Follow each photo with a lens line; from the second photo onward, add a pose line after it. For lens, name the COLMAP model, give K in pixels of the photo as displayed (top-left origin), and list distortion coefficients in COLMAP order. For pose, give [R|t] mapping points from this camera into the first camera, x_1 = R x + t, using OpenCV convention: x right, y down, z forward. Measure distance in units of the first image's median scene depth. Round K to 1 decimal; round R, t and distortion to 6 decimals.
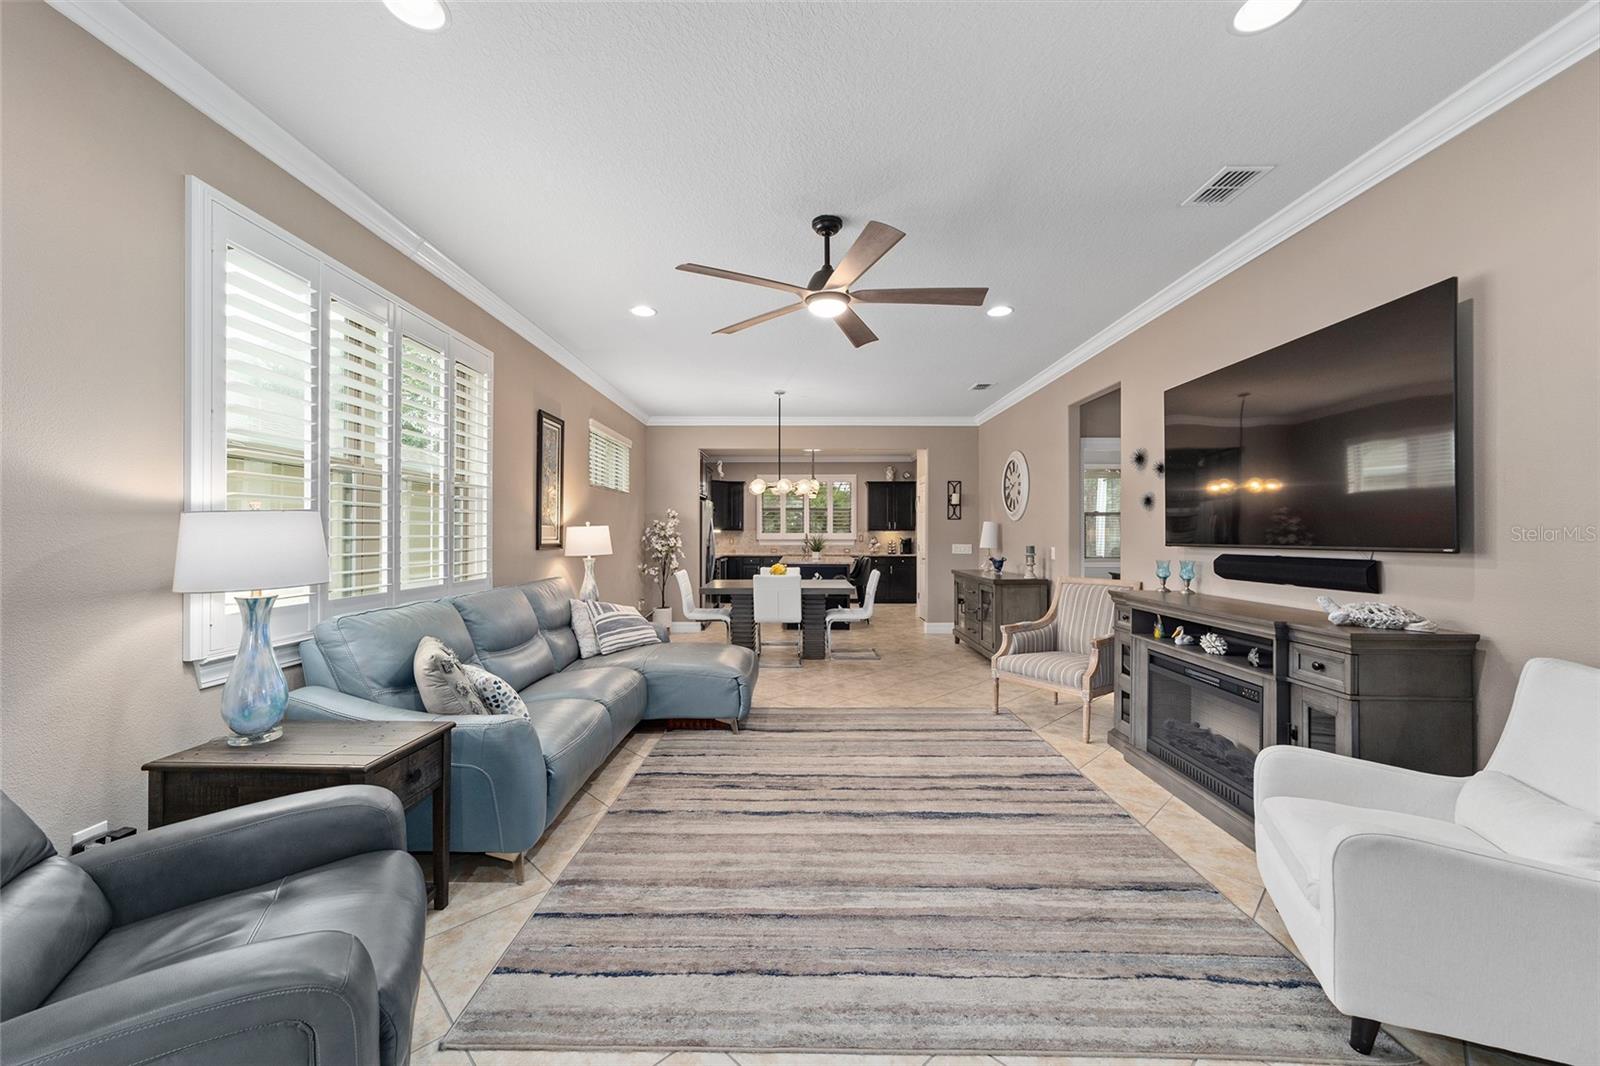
lens RADIAL K [[611.2, 0, 797.9], [0, 611.2, 530.3], [0, 0, 1]] dist [-0.012598, 0.008928]
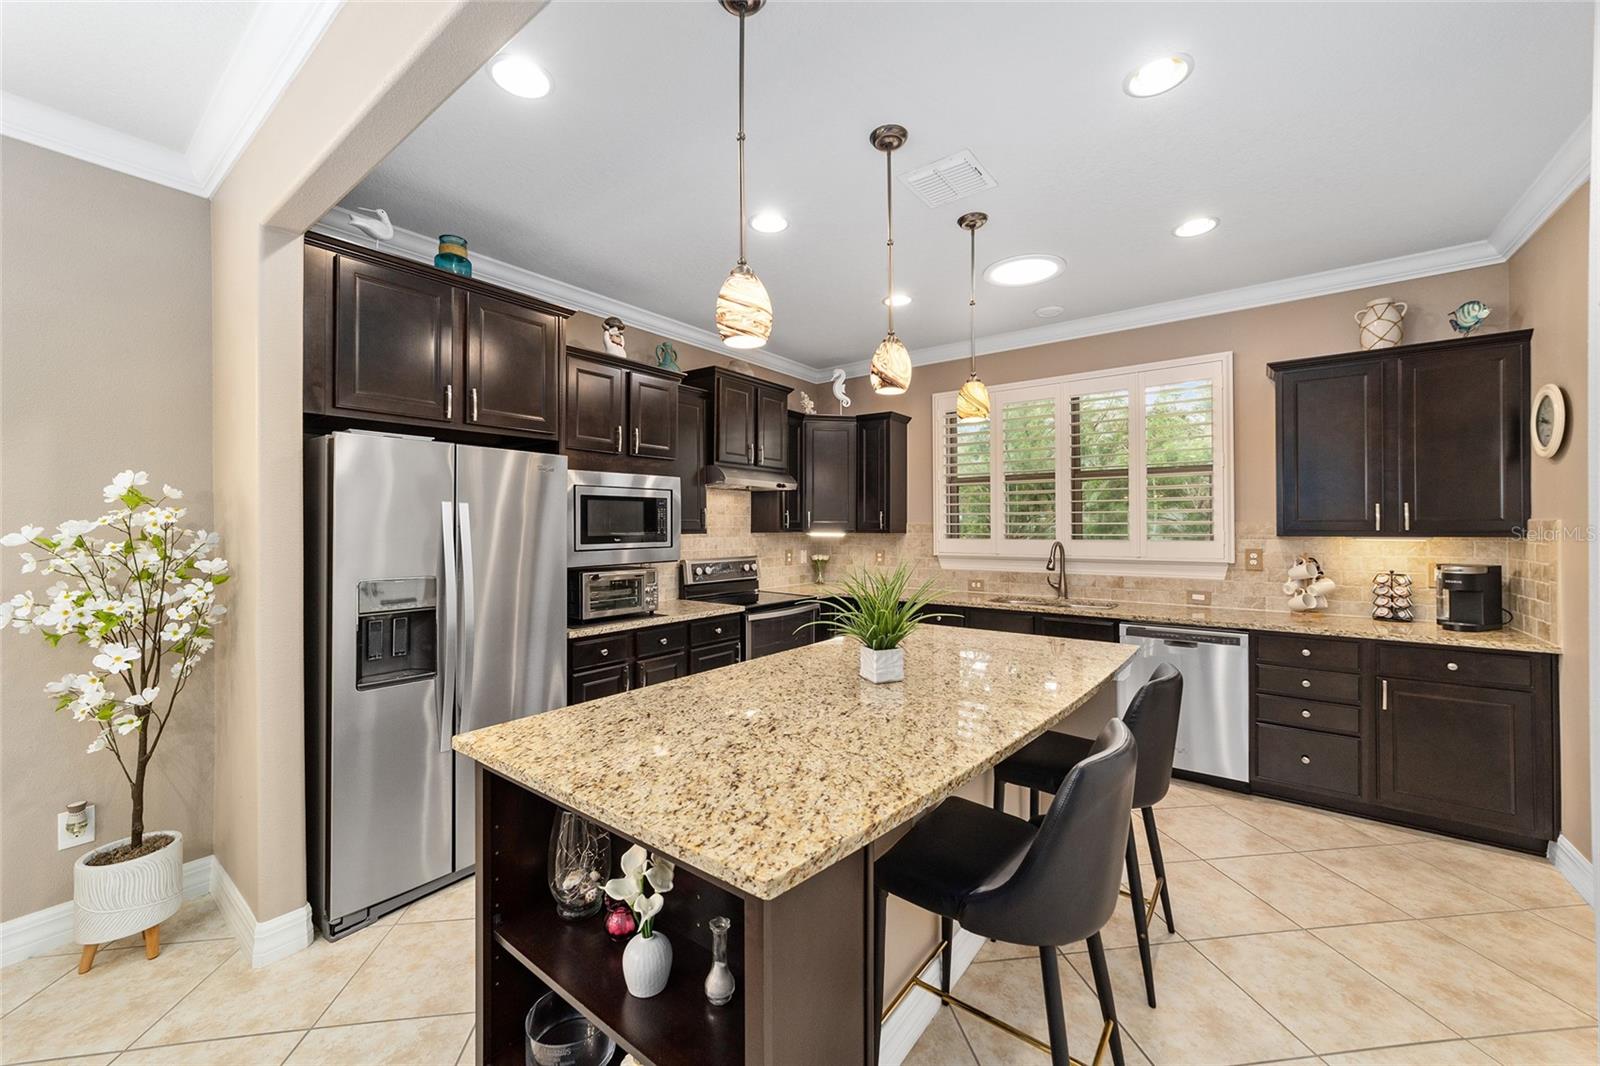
lens RADIAL K [[619.4, 0, 796.2], [0, 619.4, 523.6], [0, 0, 1]] dist [-0.017486, 0.009498]
pose [[0.794316, -0.005753, -0.607477, 0.352256], [0.008399, 0.999964, 0.001512, -0.022794], [0.607447, -0.006303, 0.794336, 2.009113]]
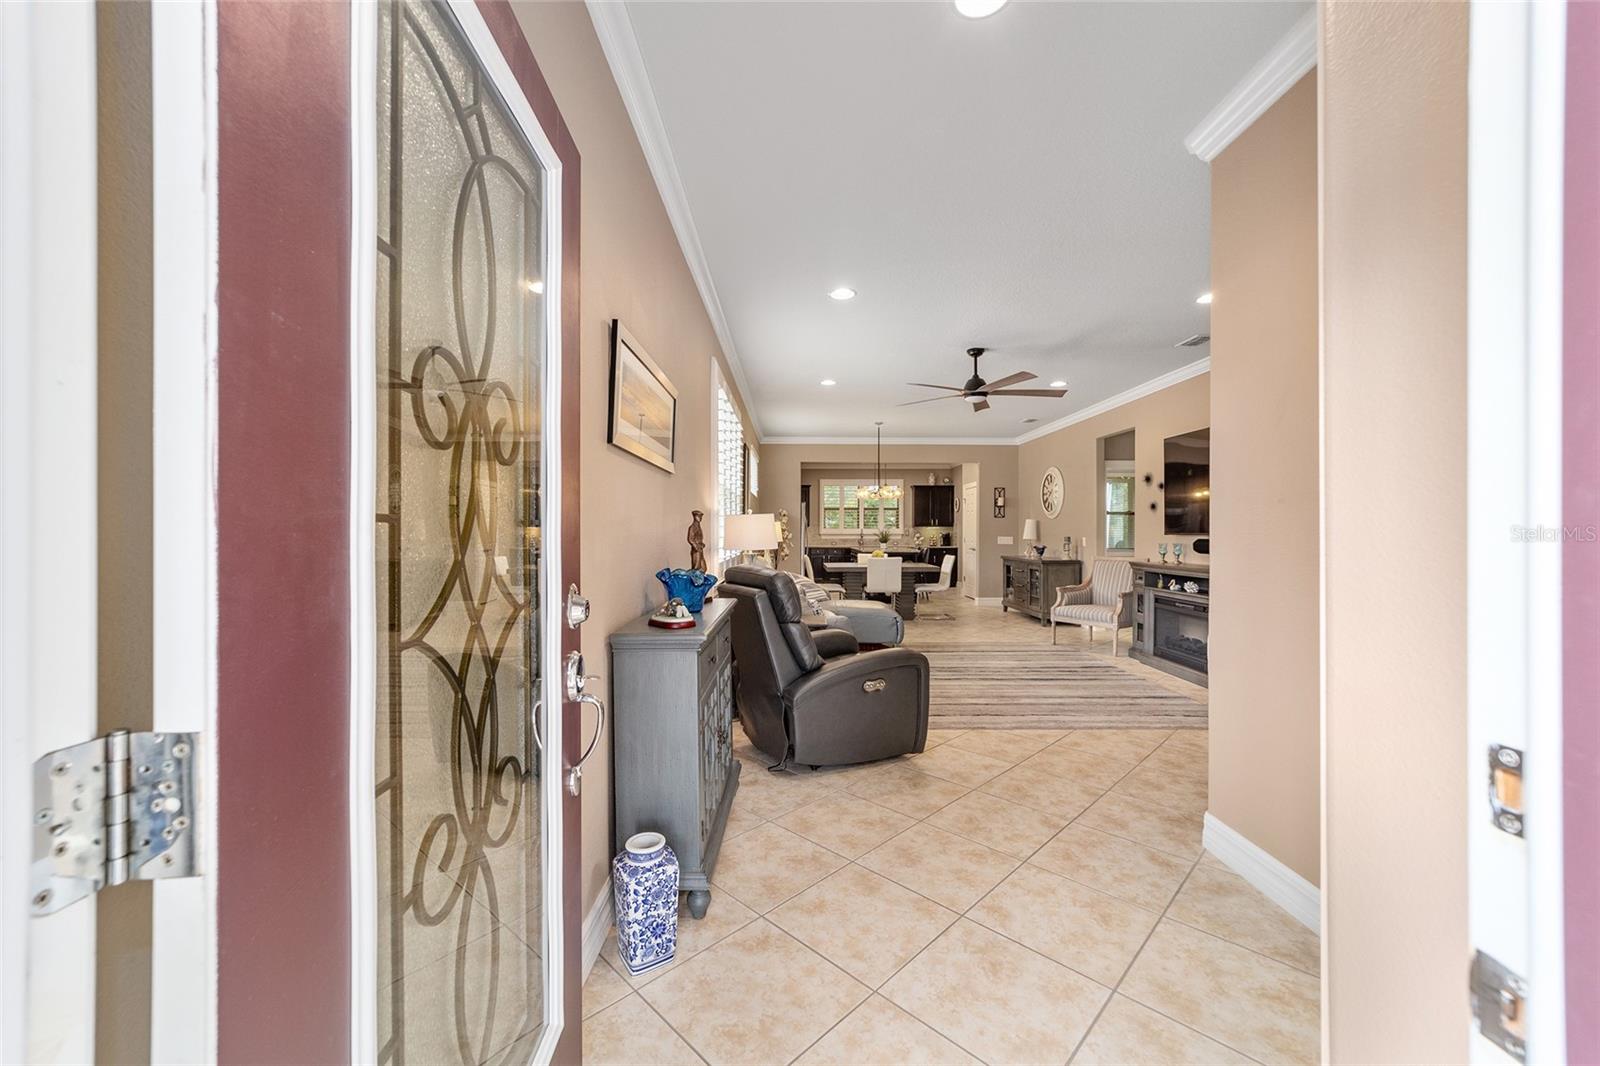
lens RADIAL K [[612.8, 0, 794.4], [0, 612.8, 530.2], [0, 0, 1]] dist [-0.017831, 0.009249]
pose [[0.999997, -0.000024, 0.002522, -0.387046], [0.000012, 0.999990, 0.004492, 0.007390], [-0.002522, -0.004492, 0.999987, -0.622391]]
